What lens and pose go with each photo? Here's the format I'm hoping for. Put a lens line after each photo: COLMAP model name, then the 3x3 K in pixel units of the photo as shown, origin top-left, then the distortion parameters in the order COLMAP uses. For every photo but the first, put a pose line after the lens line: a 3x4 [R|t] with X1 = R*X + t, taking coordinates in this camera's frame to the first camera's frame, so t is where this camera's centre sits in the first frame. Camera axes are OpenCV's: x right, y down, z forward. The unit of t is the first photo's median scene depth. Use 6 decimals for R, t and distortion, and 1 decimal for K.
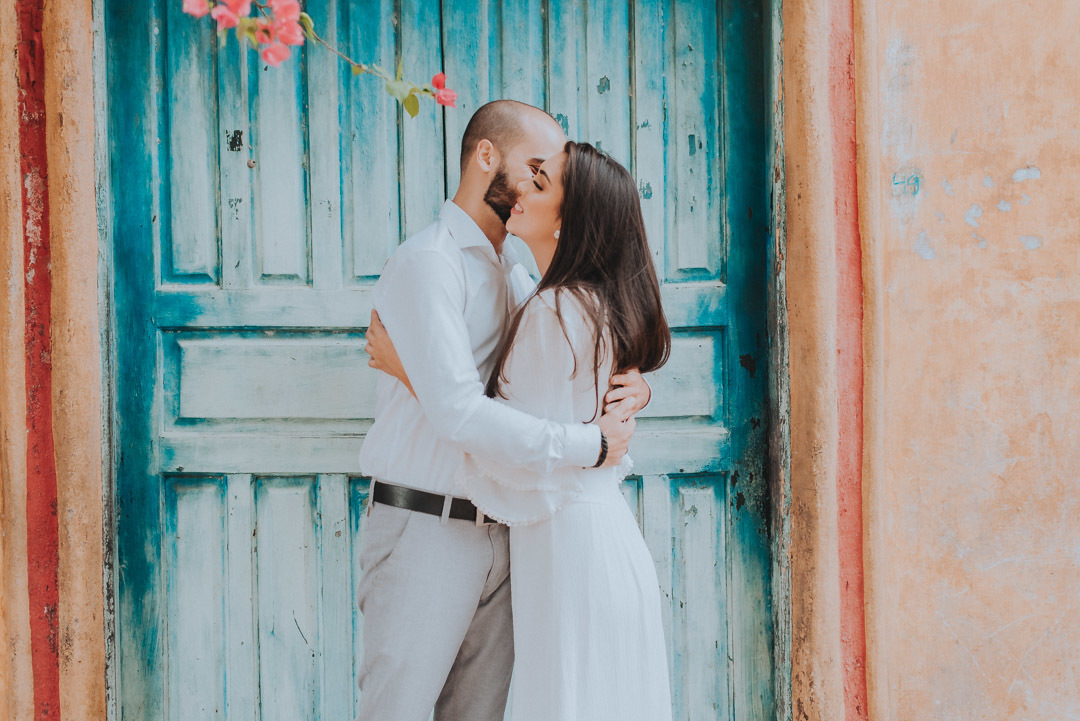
lens RADIAL K [[1618.4, 0, 540.7], [0, 1618.4, 357.2], [0, 0, 1]] dist [-0.028174, 0.000000]
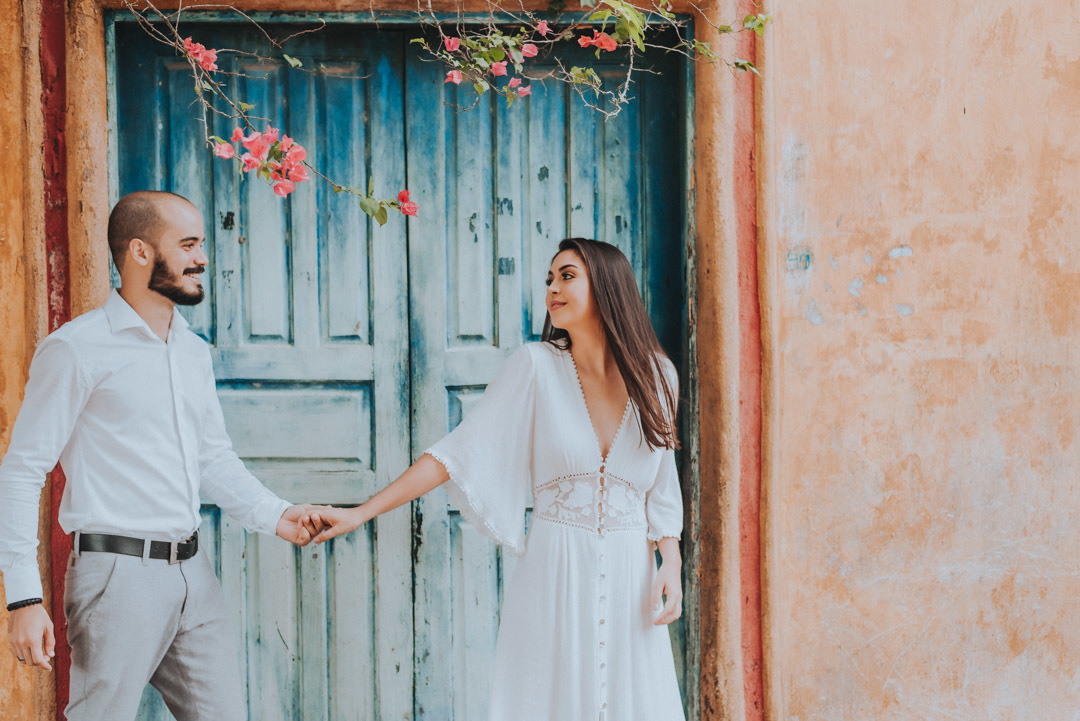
lens RADIAL K [[1618.4, 0, 551.0], [0, 1618.4, 363.9], [0, 0, 1]] dist [-0.028174, 0.000000]
pose [[0.999356, 0.003725, 0.035699, 0.003157], [-0.004063, 0.999948, 0.009395, -0.041854], [-0.035663, -0.009534, 0.999318, -0.175896]]
